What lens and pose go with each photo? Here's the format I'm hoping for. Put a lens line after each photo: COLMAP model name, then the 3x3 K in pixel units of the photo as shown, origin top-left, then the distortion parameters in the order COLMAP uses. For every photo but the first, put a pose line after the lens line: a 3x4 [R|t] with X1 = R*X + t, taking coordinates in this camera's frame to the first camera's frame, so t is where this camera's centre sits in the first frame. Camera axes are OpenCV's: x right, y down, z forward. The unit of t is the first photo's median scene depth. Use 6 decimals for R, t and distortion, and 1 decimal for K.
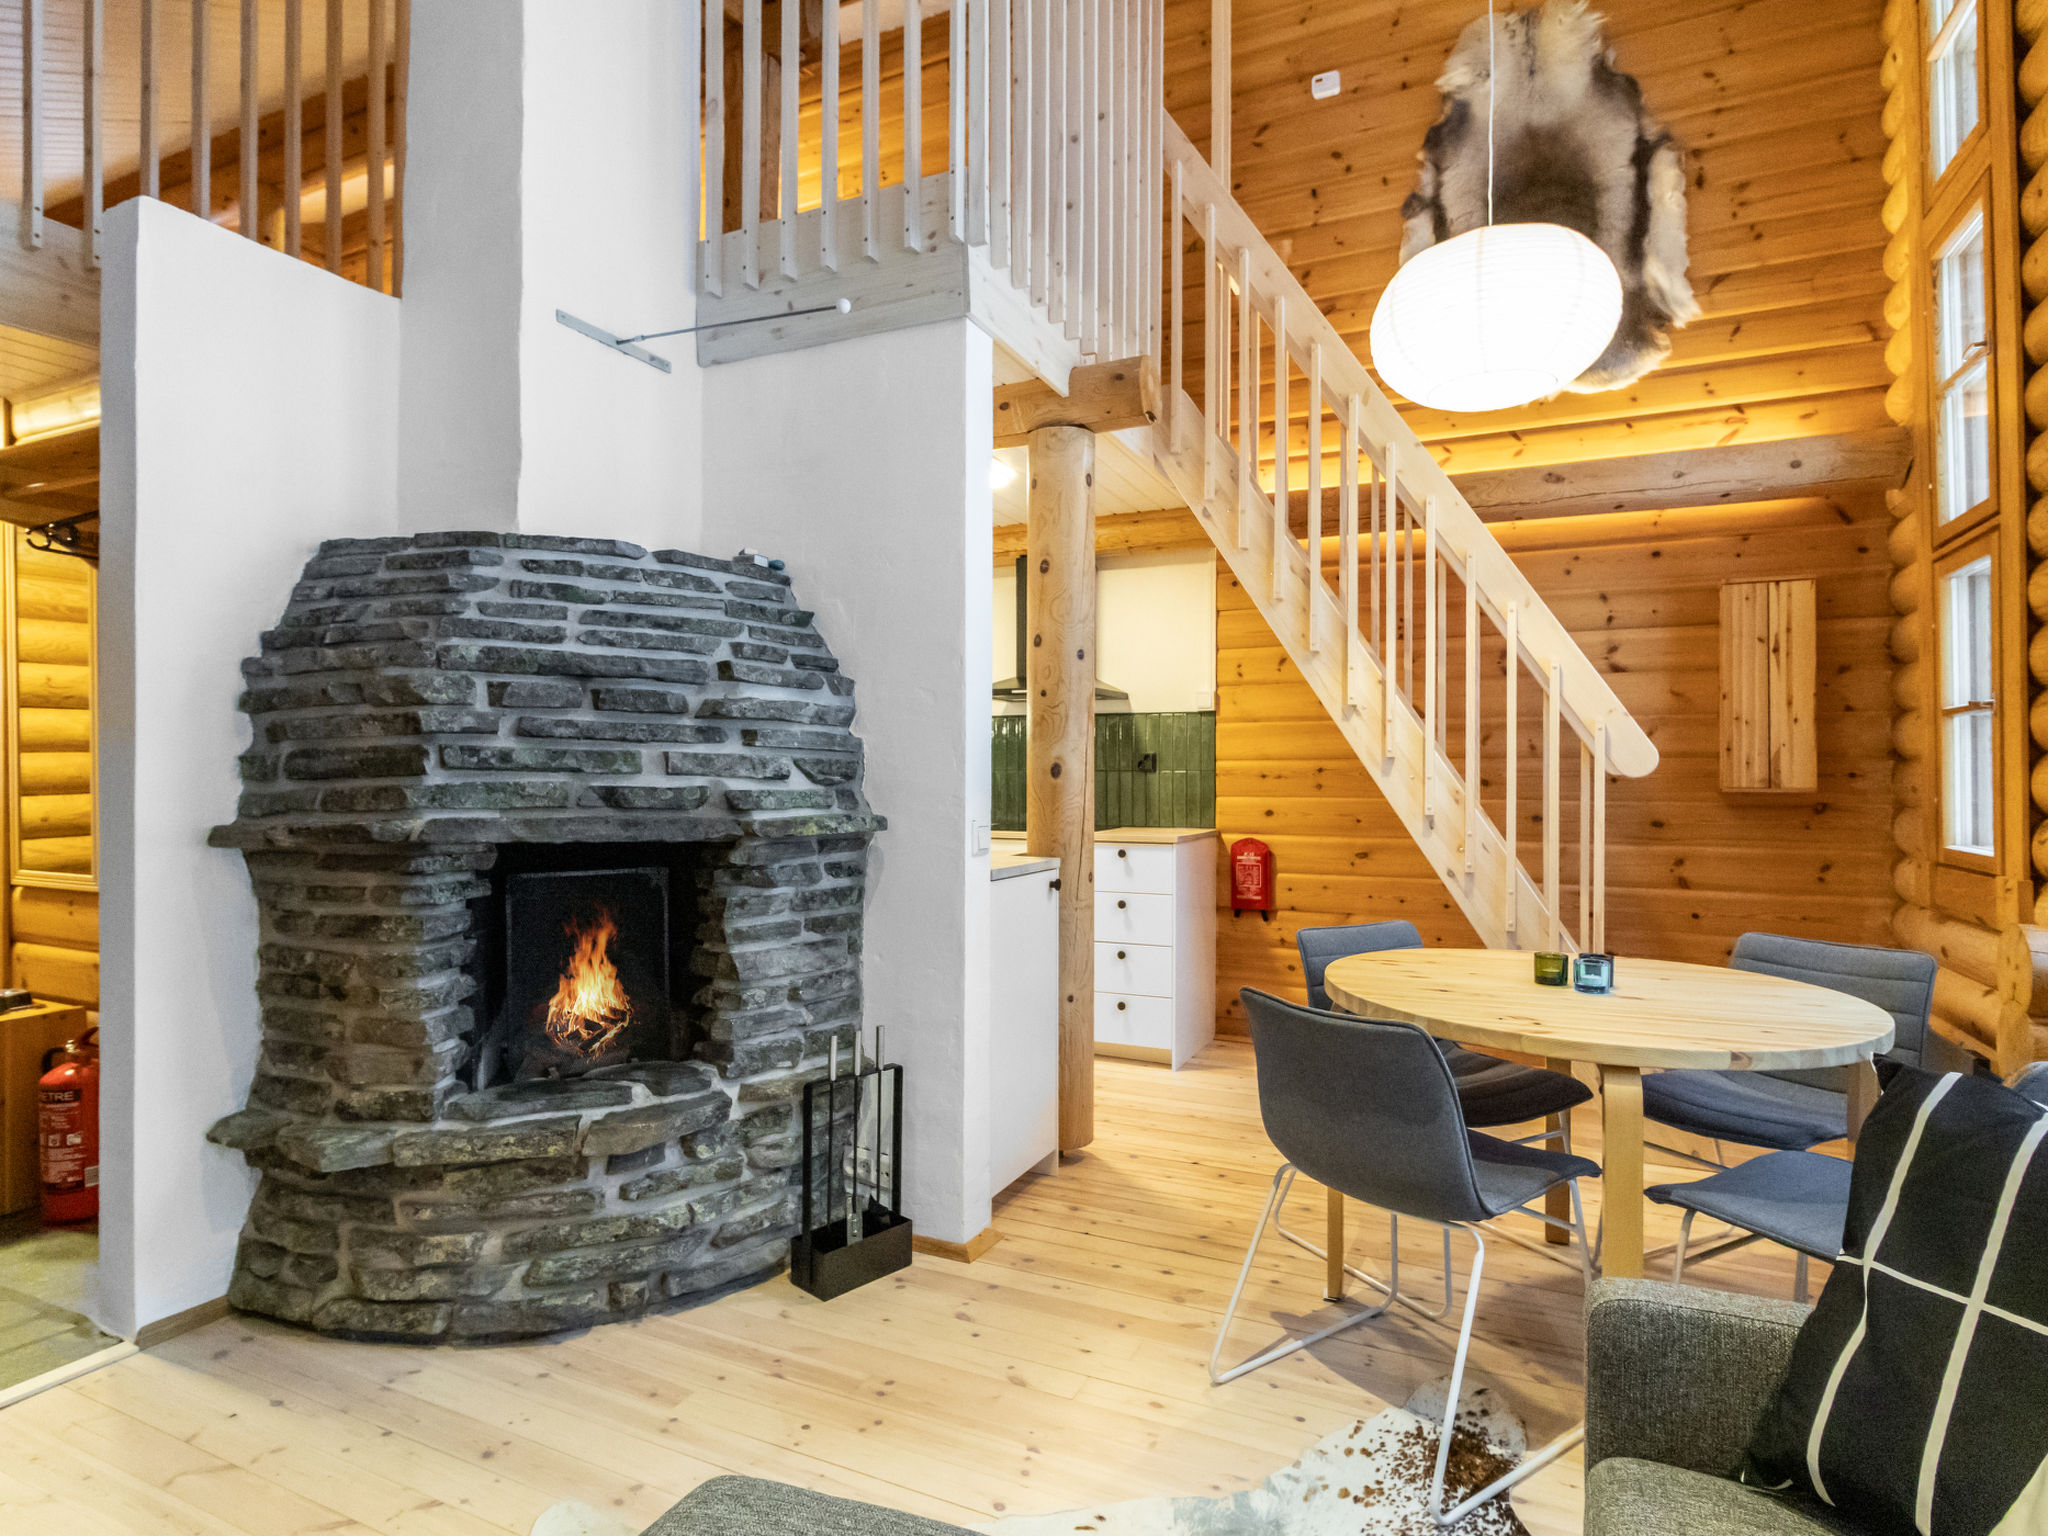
lens RADIAL K [[1068.6, 0, 1024.0], [0, 1068.6, 768.0], [0, 0, 1]] dist [0.006731, 0.000122]
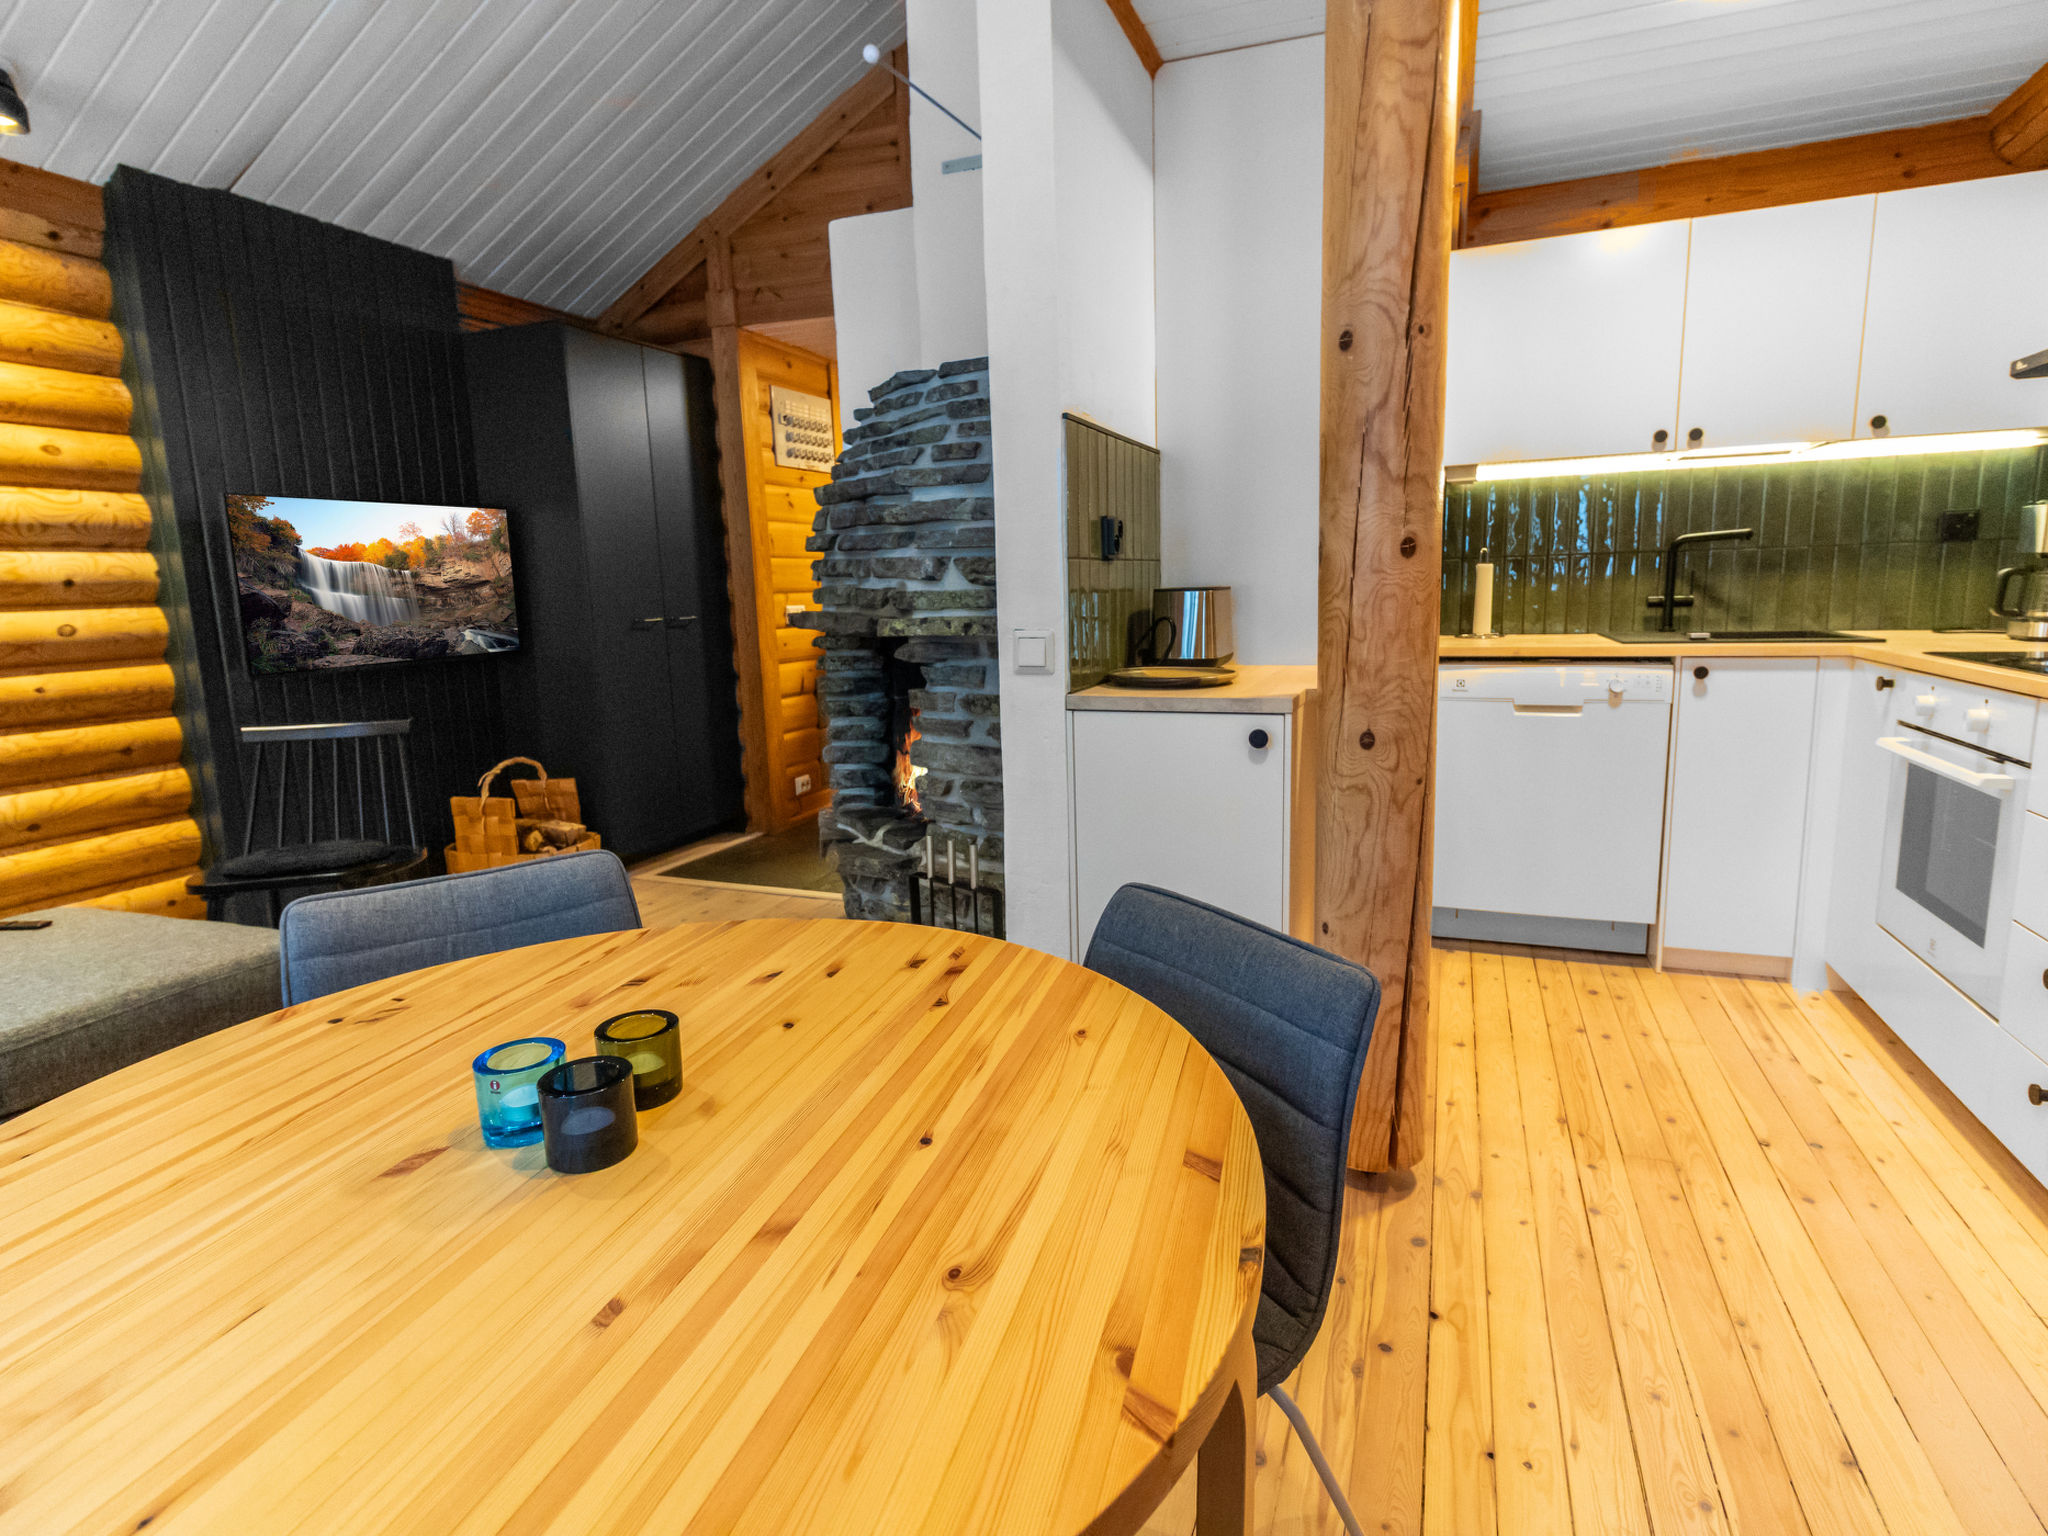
lens RADIAL K [[1055.5, 0, 1018.2], [0, 1055.5, 752.9], [0, 0, 1]] dist [0.001276, 0.000225]
pose [[0.050593, 0.152069, -0.987074, 0.787103], [0.041326, 0.987175, 0.154203, 0.021142], [0.997864, -0.048594, 0.043660, 1.019130]]
